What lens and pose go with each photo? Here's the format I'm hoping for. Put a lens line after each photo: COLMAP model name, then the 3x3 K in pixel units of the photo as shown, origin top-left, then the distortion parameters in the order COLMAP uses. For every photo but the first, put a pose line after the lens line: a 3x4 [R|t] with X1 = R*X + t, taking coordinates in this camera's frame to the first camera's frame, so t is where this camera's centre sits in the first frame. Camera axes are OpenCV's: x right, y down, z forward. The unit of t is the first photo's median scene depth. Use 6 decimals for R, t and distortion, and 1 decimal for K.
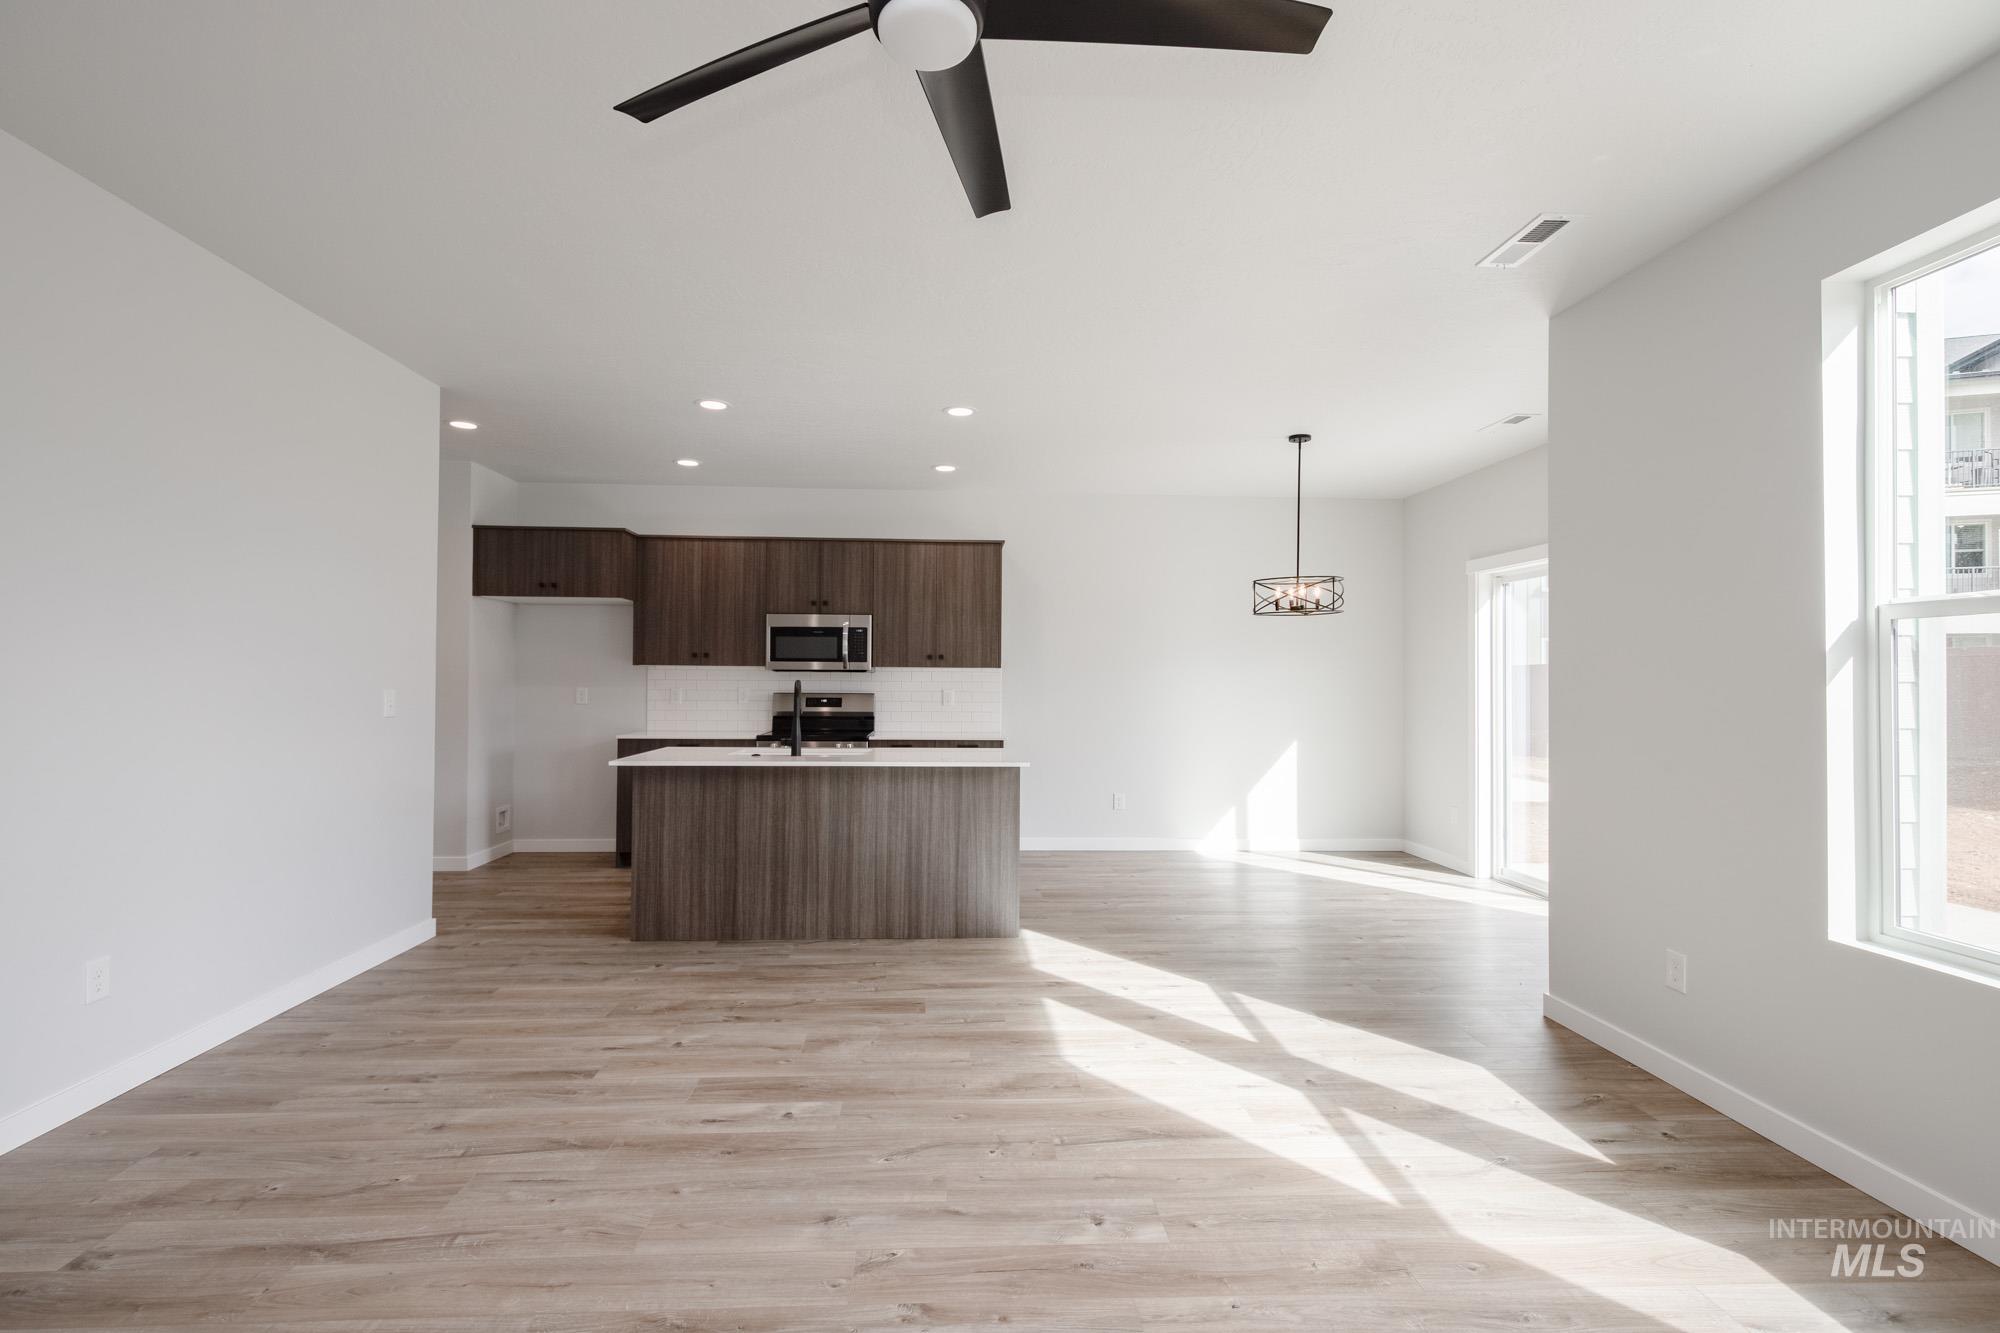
lens RADIAL K [[923.5, 0, 964.9], [0, 923.5, 663.0], [0, 0, 1]] dist [0.016193, -0.007393]
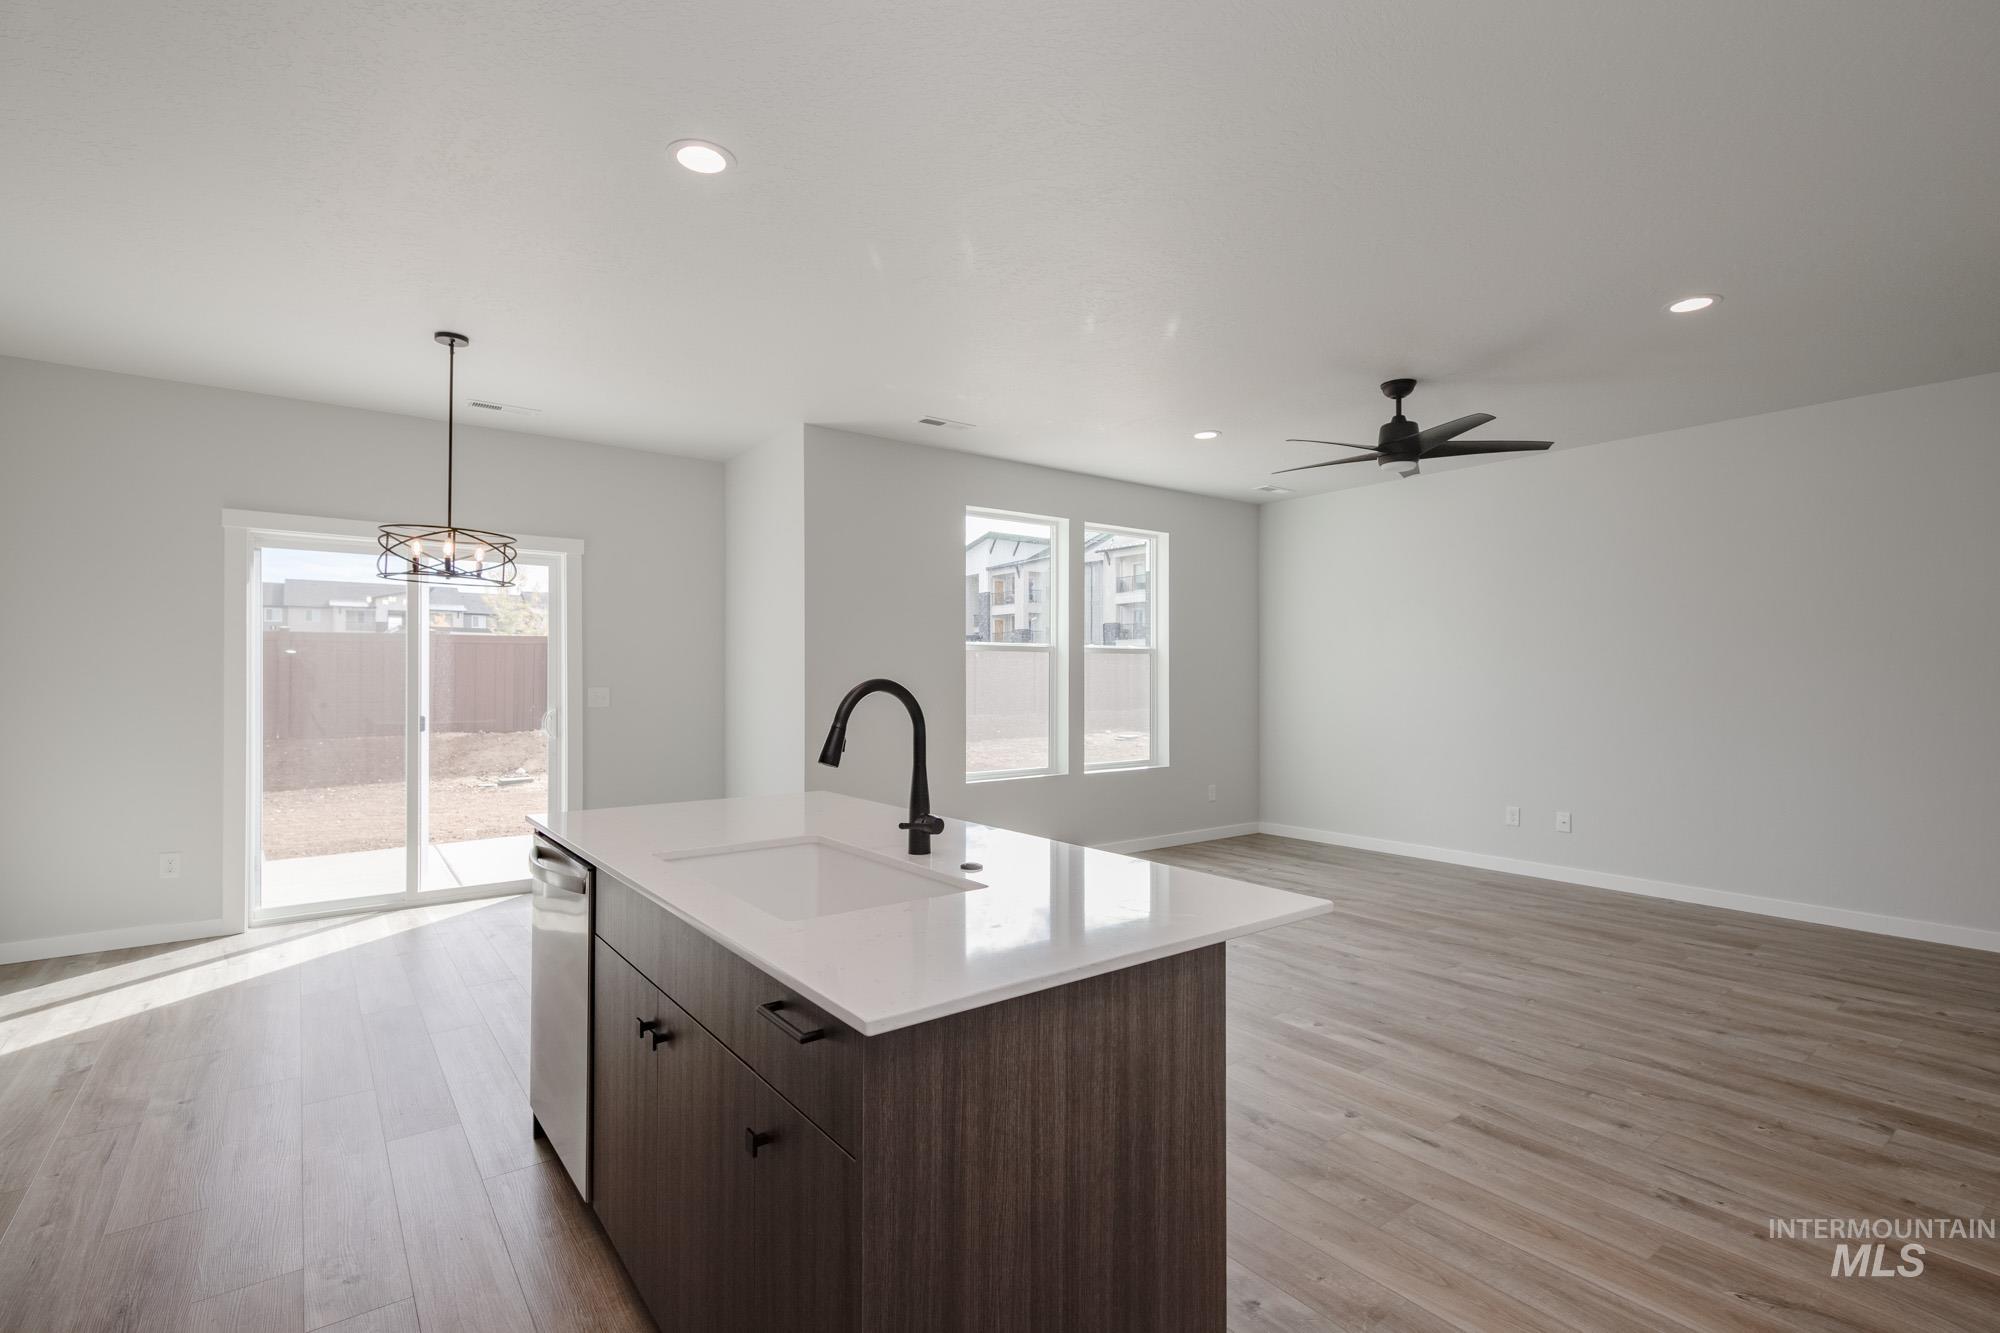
lens RADIAL K [[923.5, 0, 987.4], [0, 923.5, 674.3], [0, 0, 1]] dist [0.016193, -0.007393]
pose [[-0.574286, -0.011669, 0.818572, -0.692737], [-0.029603, 0.999540, -0.006520, 0.020486], [-0.818120, -0.027976, -0.574367, 1.515158]]
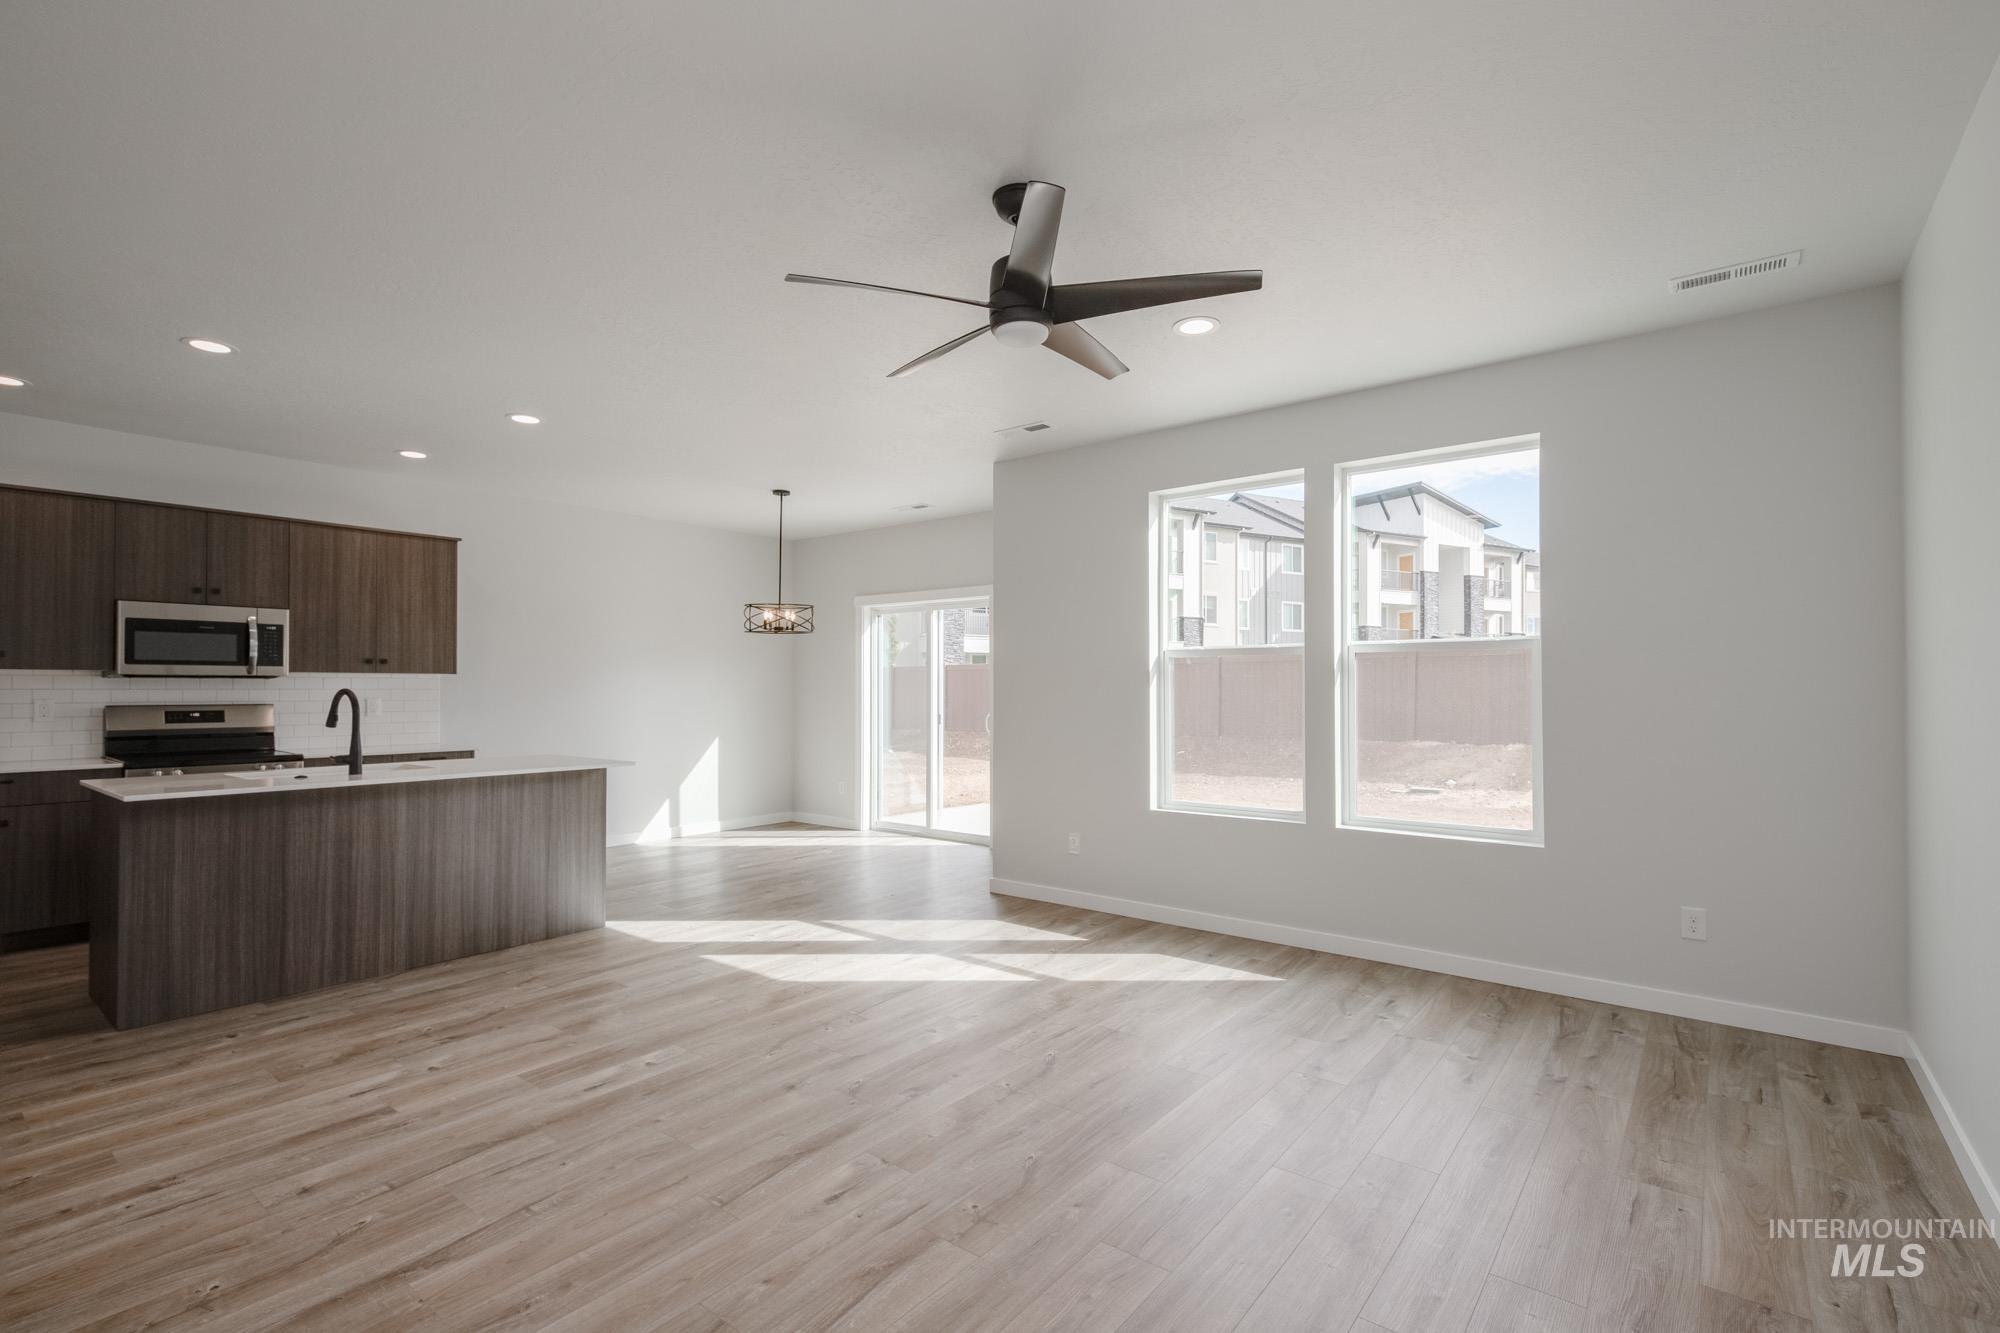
lens RADIAL K [[923.5, 0, 1003.7], [0, 923.5, 670.0], [0, 0, 1]] dist [0.016193, -0.007393]
pose [[0.652111, 0.008060, 0.758081, -0.564004], [-0.011231, 0.999936, -0.000971, -0.007219], [-0.758041, -0.007880, 0.652160, -0.065484]]
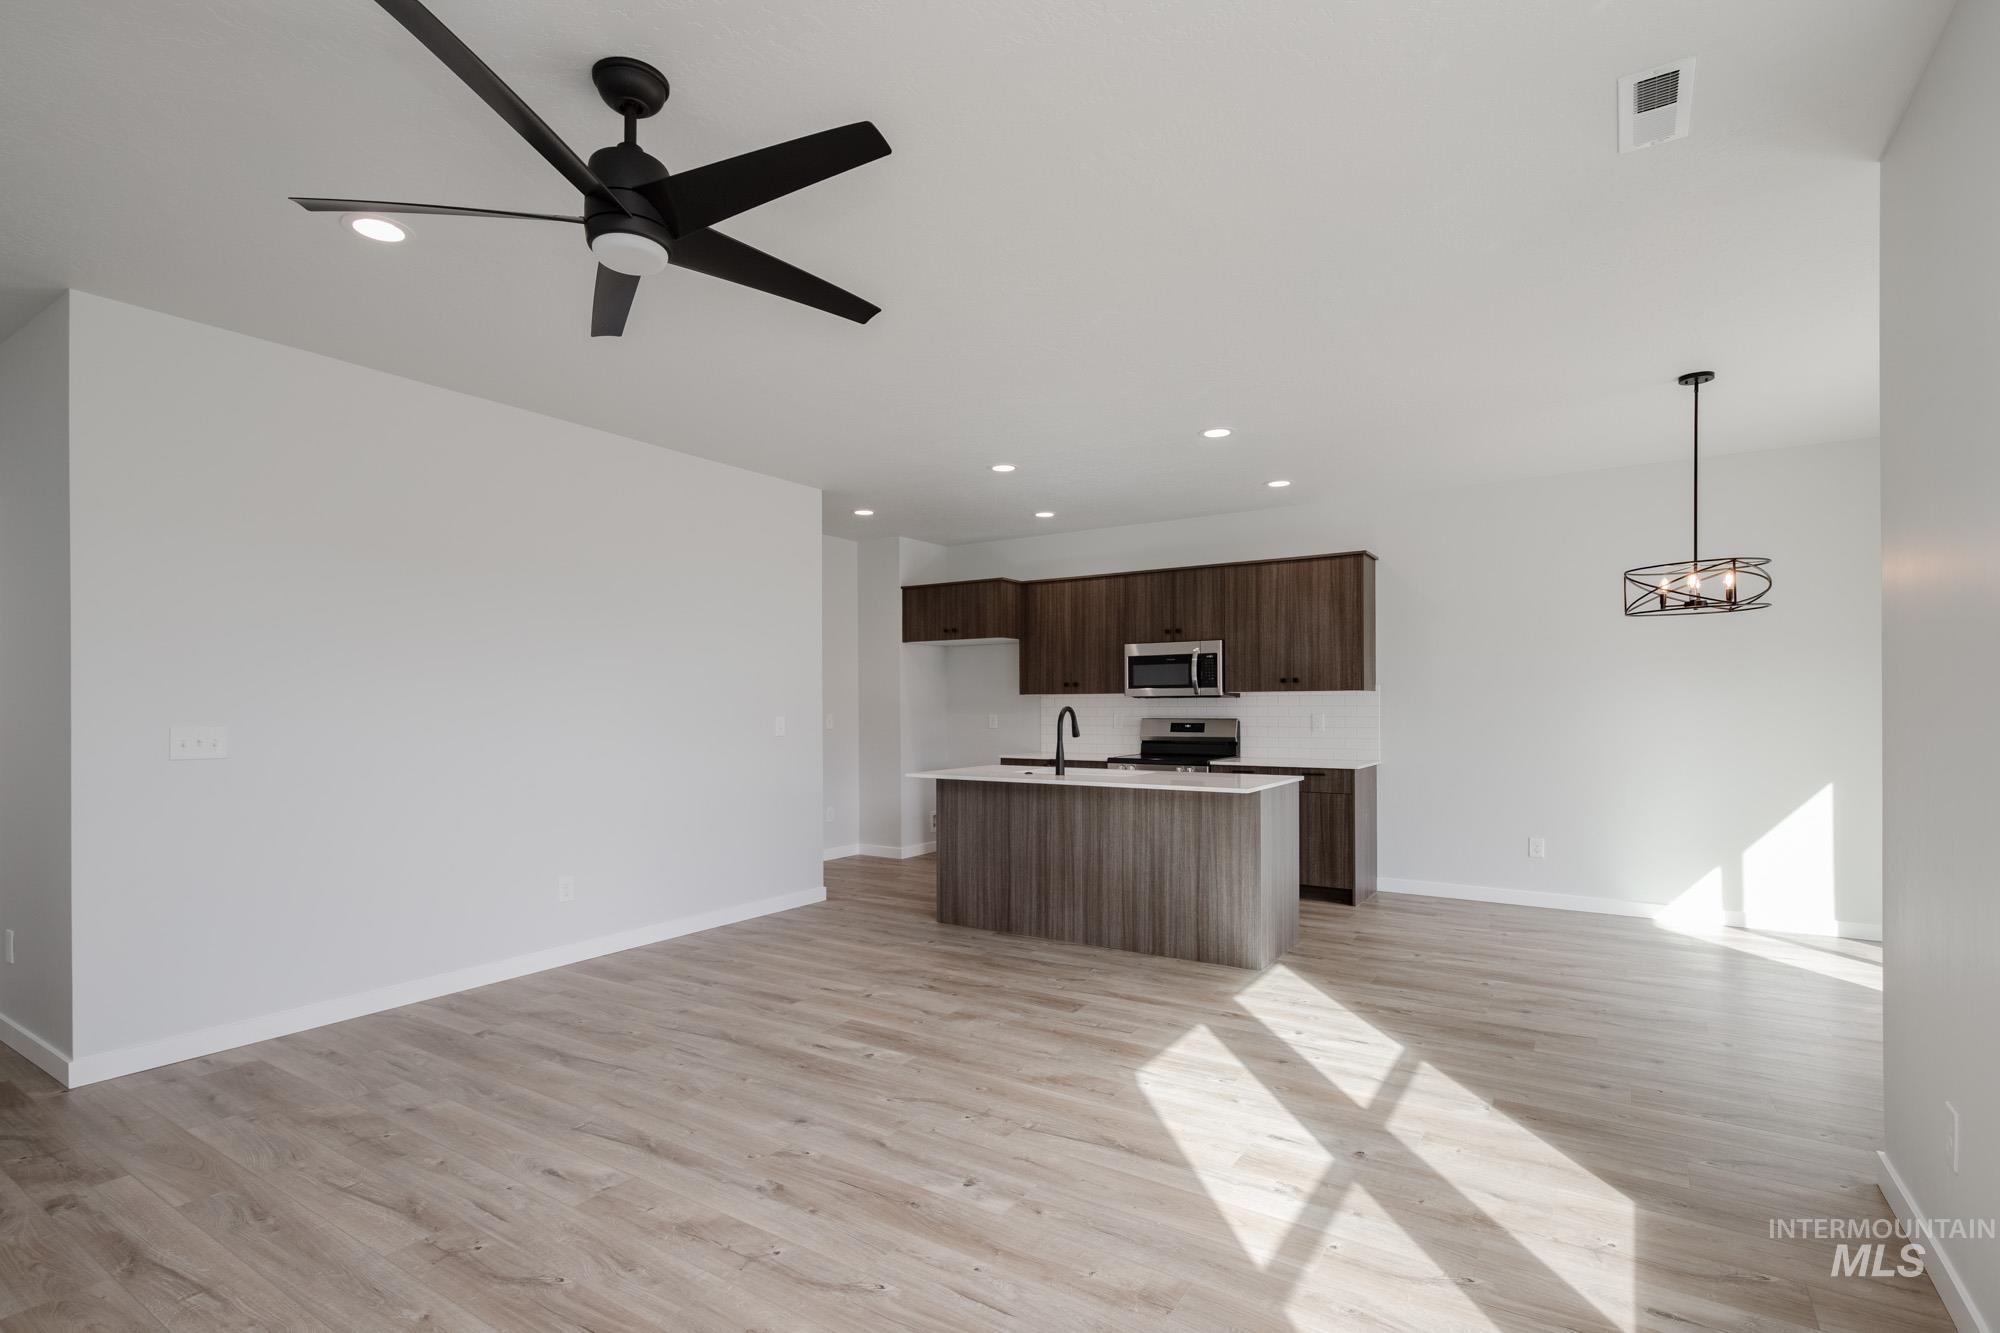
lens RADIAL K [[923.5, 0, 971.1], [0, 923.5, 695.8], [0, 0, 1]] dist [0.016193, -0.007393]
pose [[0.810441, -0.017983, -0.585543, 0.470268], [0.021191, 0.999775, -0.001375, 0.006810], [0.585436, -0.011294, 0.810640, 0.055633]]
